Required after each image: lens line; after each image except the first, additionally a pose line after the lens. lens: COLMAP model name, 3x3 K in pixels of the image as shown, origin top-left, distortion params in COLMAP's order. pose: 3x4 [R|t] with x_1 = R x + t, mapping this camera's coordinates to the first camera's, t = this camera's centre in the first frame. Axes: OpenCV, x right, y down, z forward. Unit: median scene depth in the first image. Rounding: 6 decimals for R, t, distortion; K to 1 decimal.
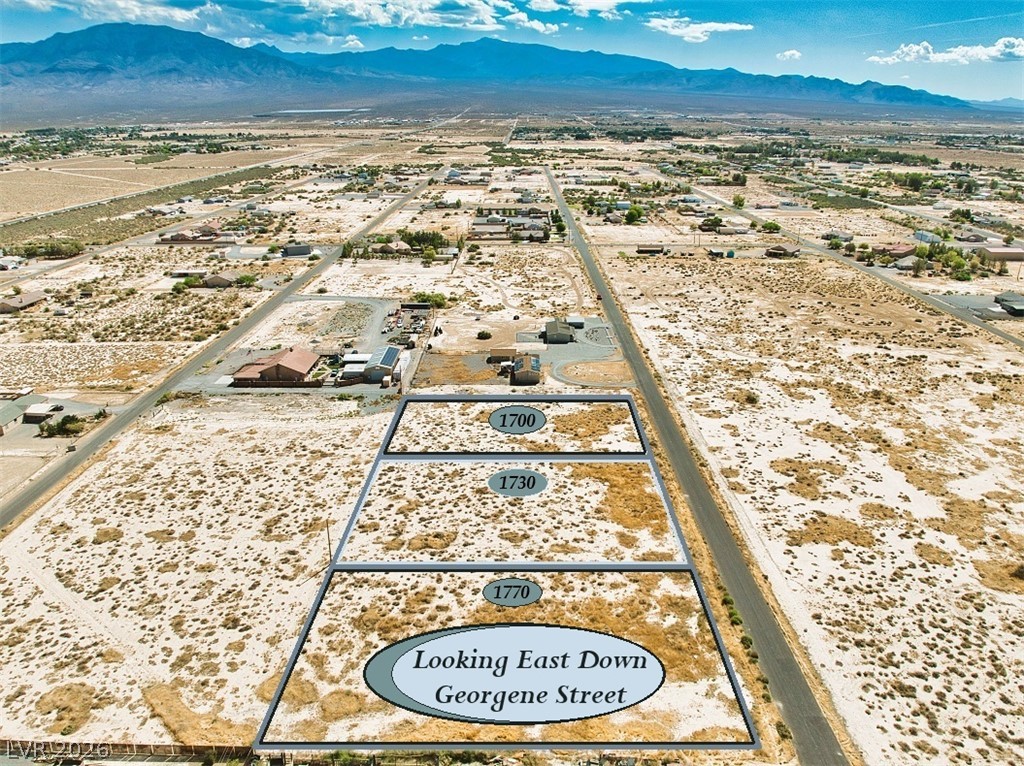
lens RADIAL K [[742.8, 0, 513.4], [0, 742.8, 384.9], [0, 0, 1]] dist [-0.026982, -0.004063]
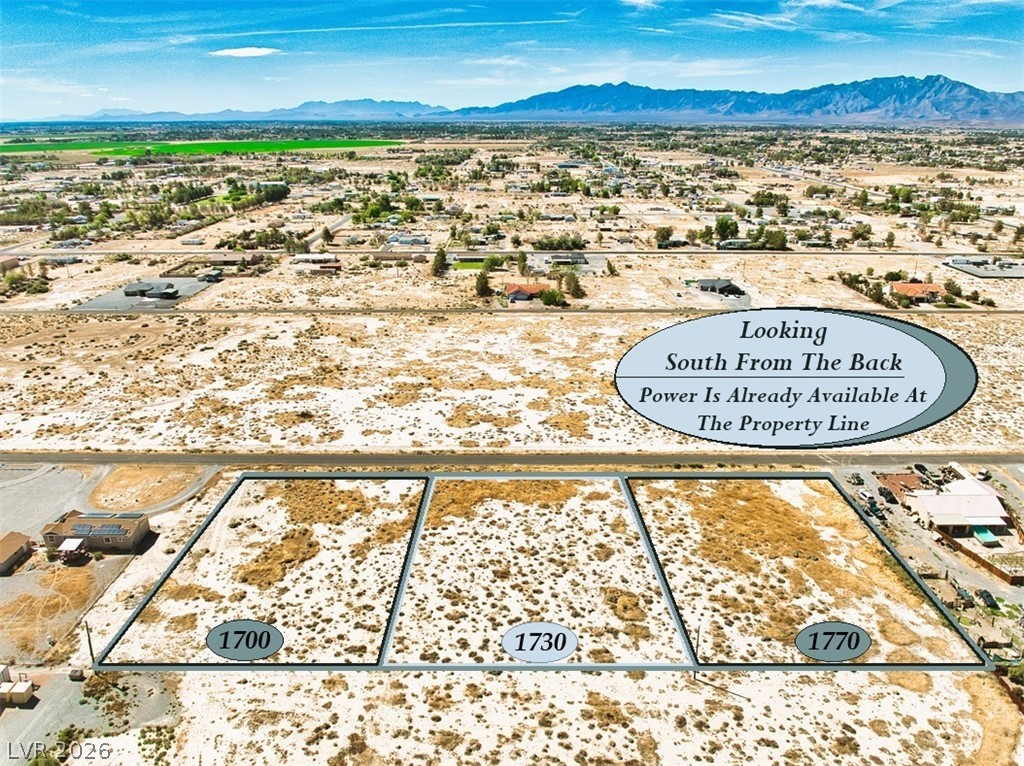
lens RADIAL K [[742.8, 0, 513.4], [0, 742.8, 384.9], [0, 0, 1]] dist [-0.026982, -0.004063]
pose [[0.000313, -0.337564, 0.941303, -0.587754], [0.344201, 0.883821, 0.316836, -0.234237], [-0.938896, 0.323899, 0.116466, 0.657882]]
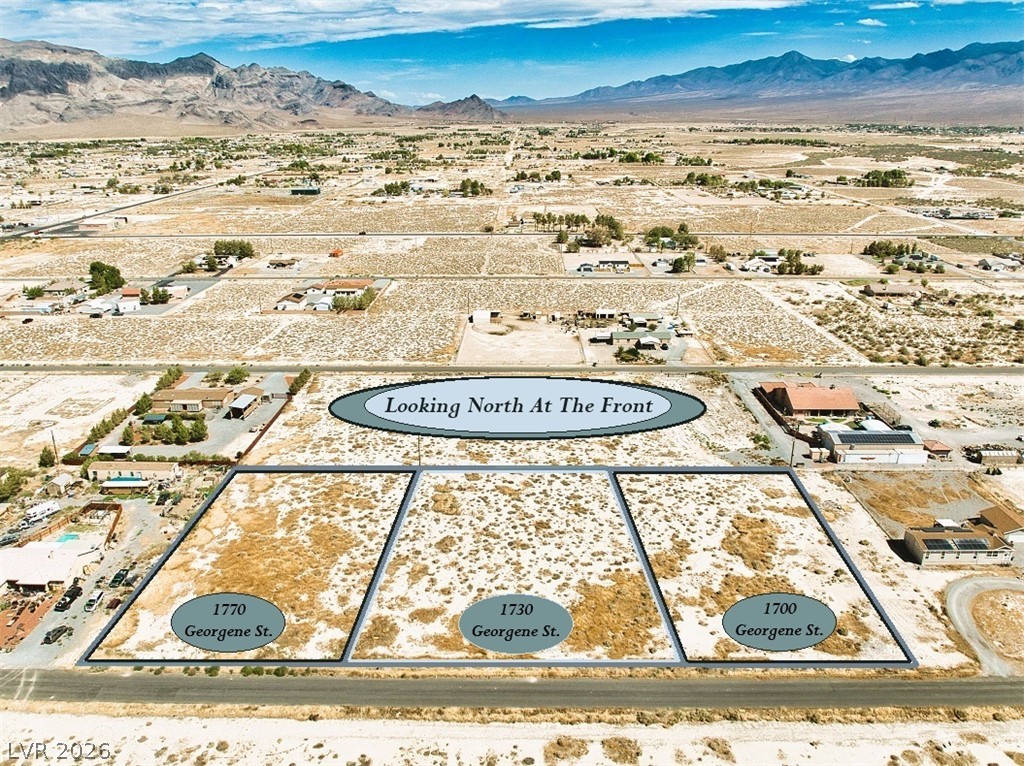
lens RADIAL K [[744.1, 0, 514.7], [0, 744.1, 384.8], [0, 0, 1]] dist [-0.038473, -0.006907]
pose [[-0.010146, 0.339190, -0.940663, 0.613475], [-0.337292, 0.884419, 0.322547, -0.239250], [0.941346, 0.320550, 0.105433, 0.647835]]
